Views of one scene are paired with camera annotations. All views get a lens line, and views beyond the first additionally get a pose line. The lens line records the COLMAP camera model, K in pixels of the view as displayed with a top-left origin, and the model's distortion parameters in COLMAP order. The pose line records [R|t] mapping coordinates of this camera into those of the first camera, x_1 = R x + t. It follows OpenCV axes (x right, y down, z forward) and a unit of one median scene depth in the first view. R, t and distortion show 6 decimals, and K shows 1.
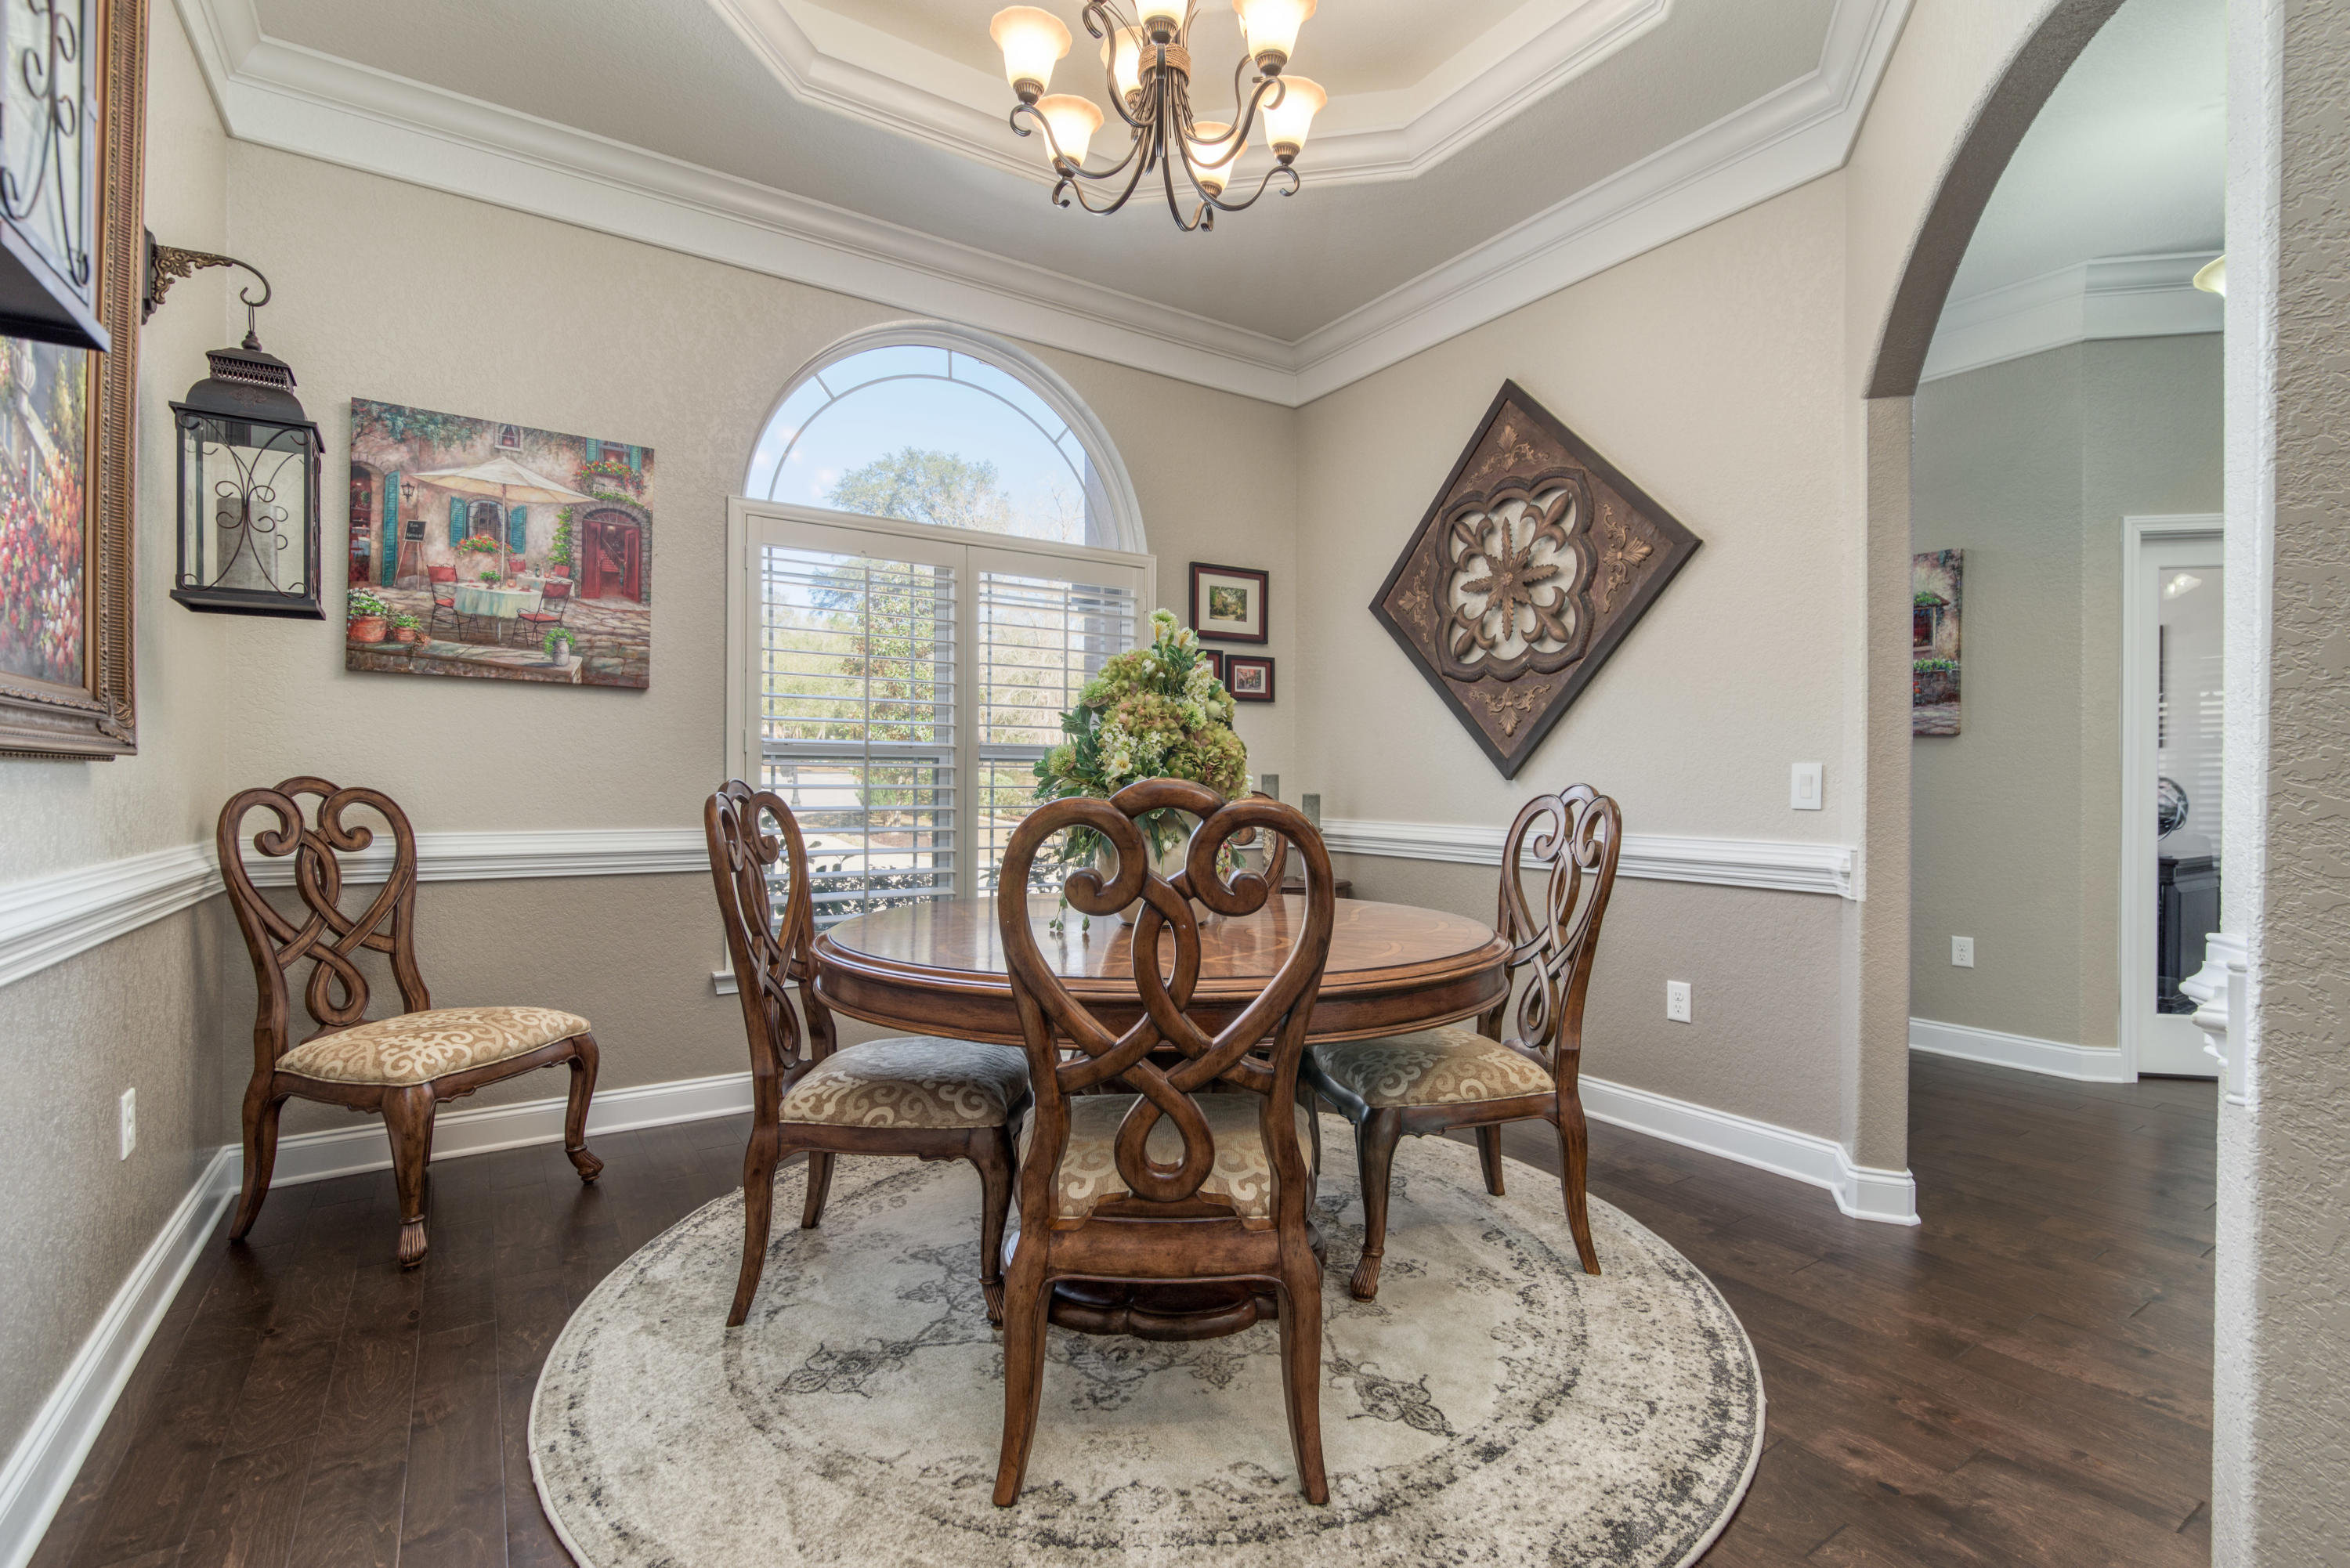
lens RADIAL K [[1080.8, 0, 1165.8], [0, 1080.8, 789.7], [0, 0, 1]] dist [-0.004994, 0.001876]
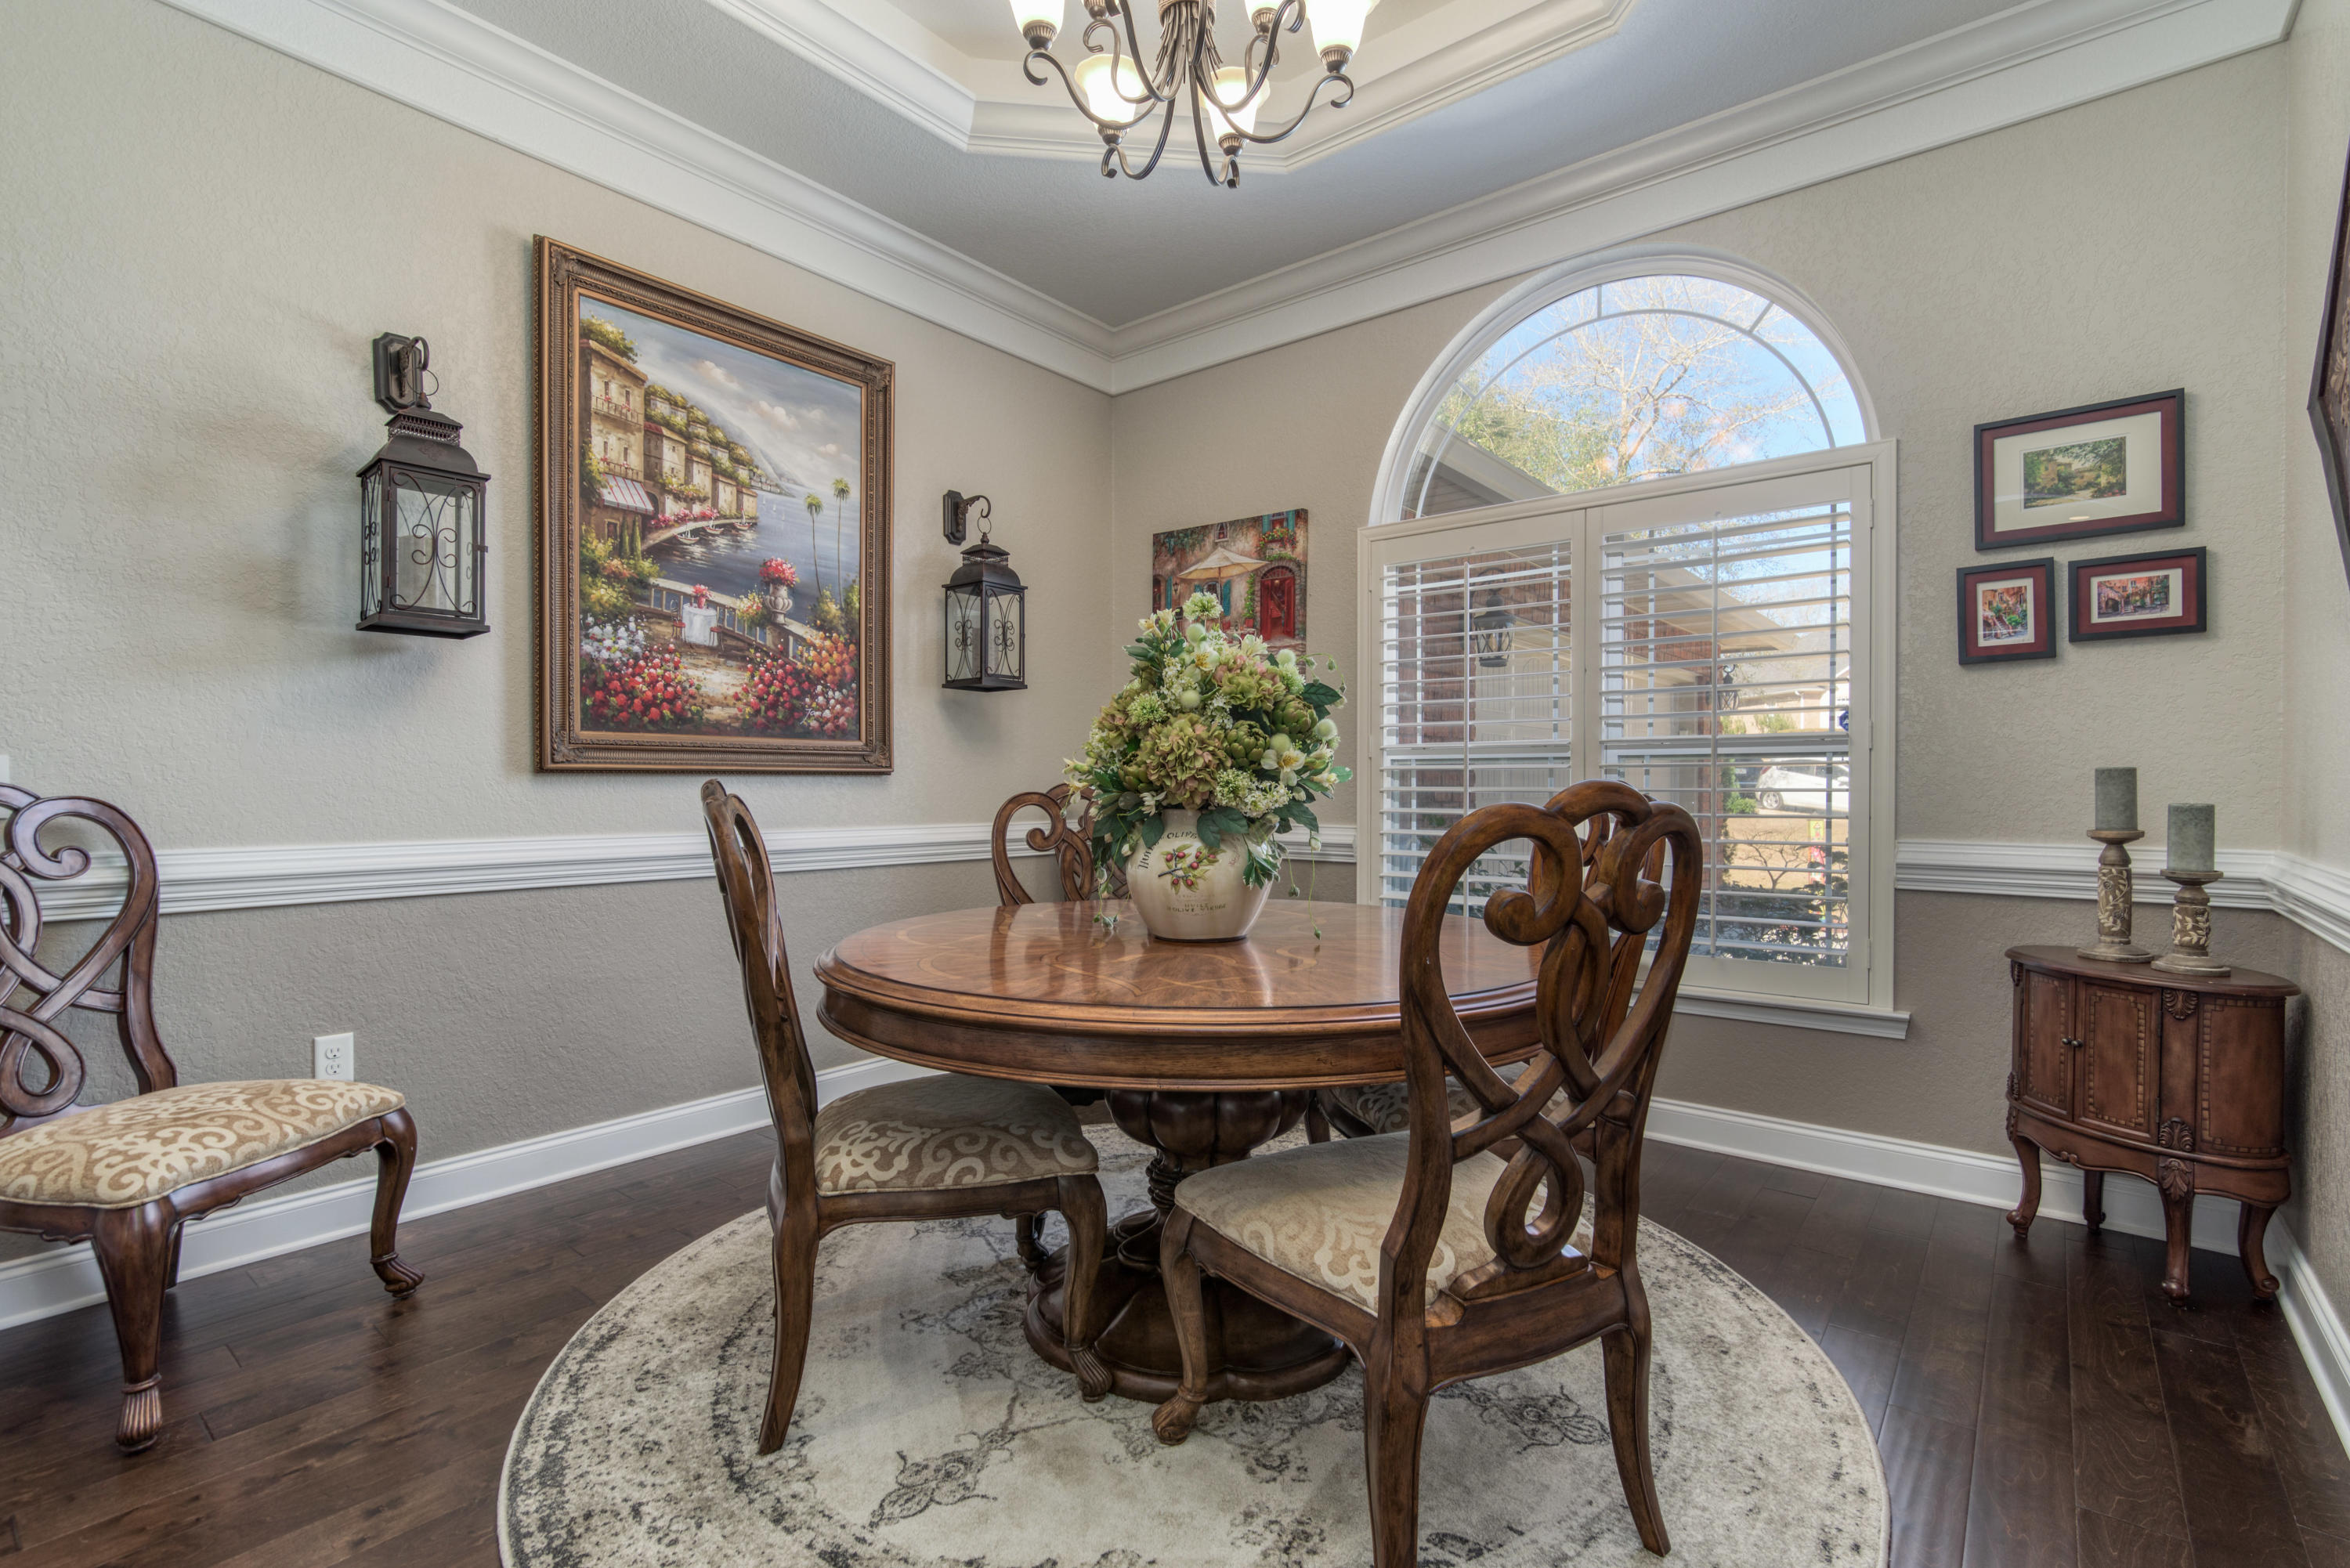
lens RADIAL K [[1080.8, 0, 1172.3], [0, 1080.8, 778.5], [0, 0, 1]] dist [-0.004994, 0.001876]
pose [[0.292626, -0.013210, -0.956136, 0.630625], [-0.010039, 0.999807, -0.016886, 0.005955], [0.956174, 0.014540, 0.292437, 0.517730]]
